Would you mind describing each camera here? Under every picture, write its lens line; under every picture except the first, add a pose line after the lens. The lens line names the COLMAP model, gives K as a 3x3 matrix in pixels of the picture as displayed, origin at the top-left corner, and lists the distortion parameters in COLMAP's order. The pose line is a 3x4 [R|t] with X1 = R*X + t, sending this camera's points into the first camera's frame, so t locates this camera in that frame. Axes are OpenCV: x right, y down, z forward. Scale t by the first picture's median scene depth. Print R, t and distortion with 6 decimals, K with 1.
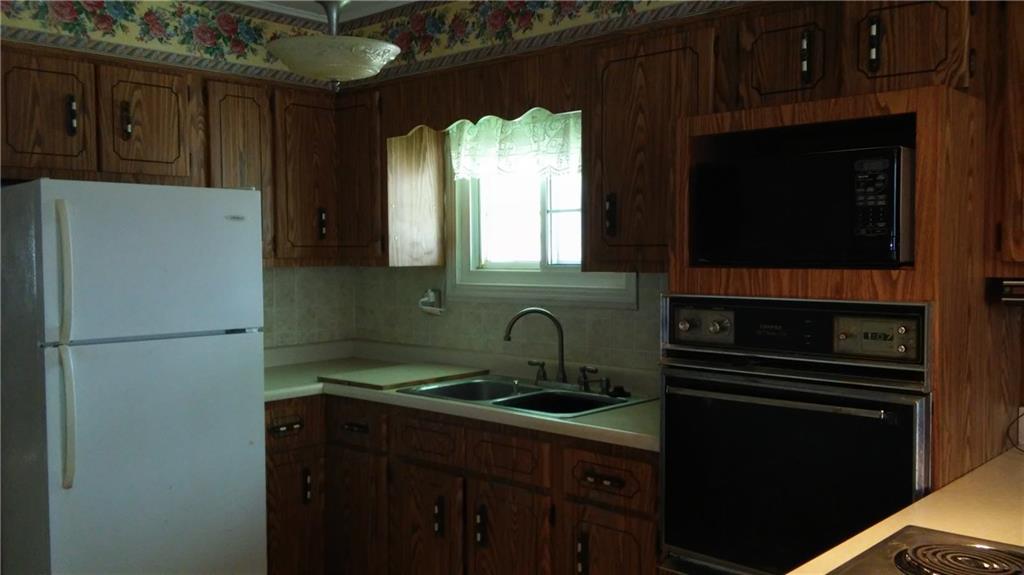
lens RADIAL K [[900.9, 0, 512.0], [0, 900.9, 287.5], [0, 0, 1]] dist [0.109060, -0.192906]
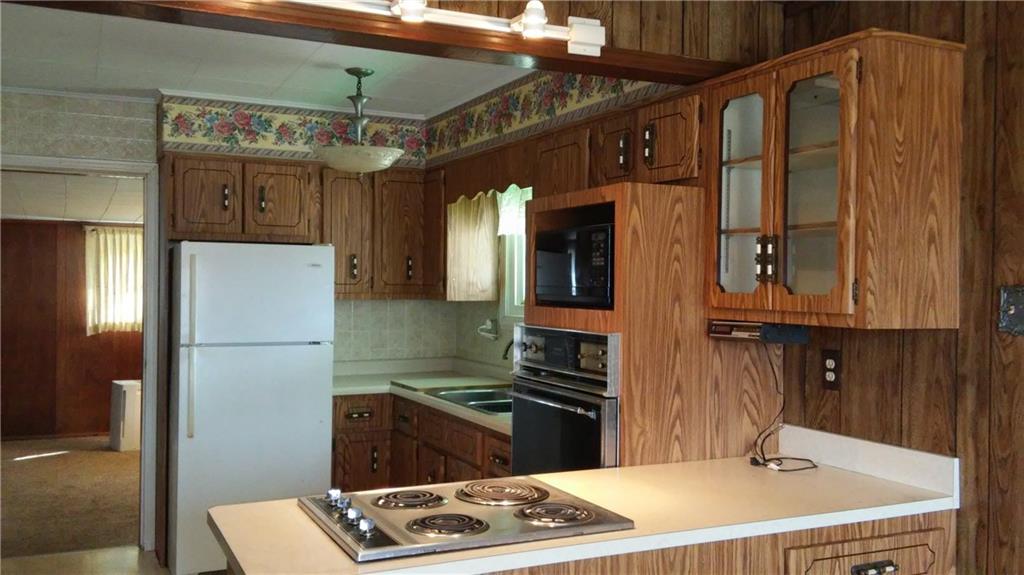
lens RADIAL K [[900.9, 0, 512.0], [0, 900.9, 287.5], [0, 0, 1]] dist [0.109060, -0.192906]
pose [[0.933506, 0.016234, -0.358194, 0.480860], [-0.029724, 0.999040, -0.032187, -0.003251], [0.357327, 0.040694, 0.933092, -0.225493]]
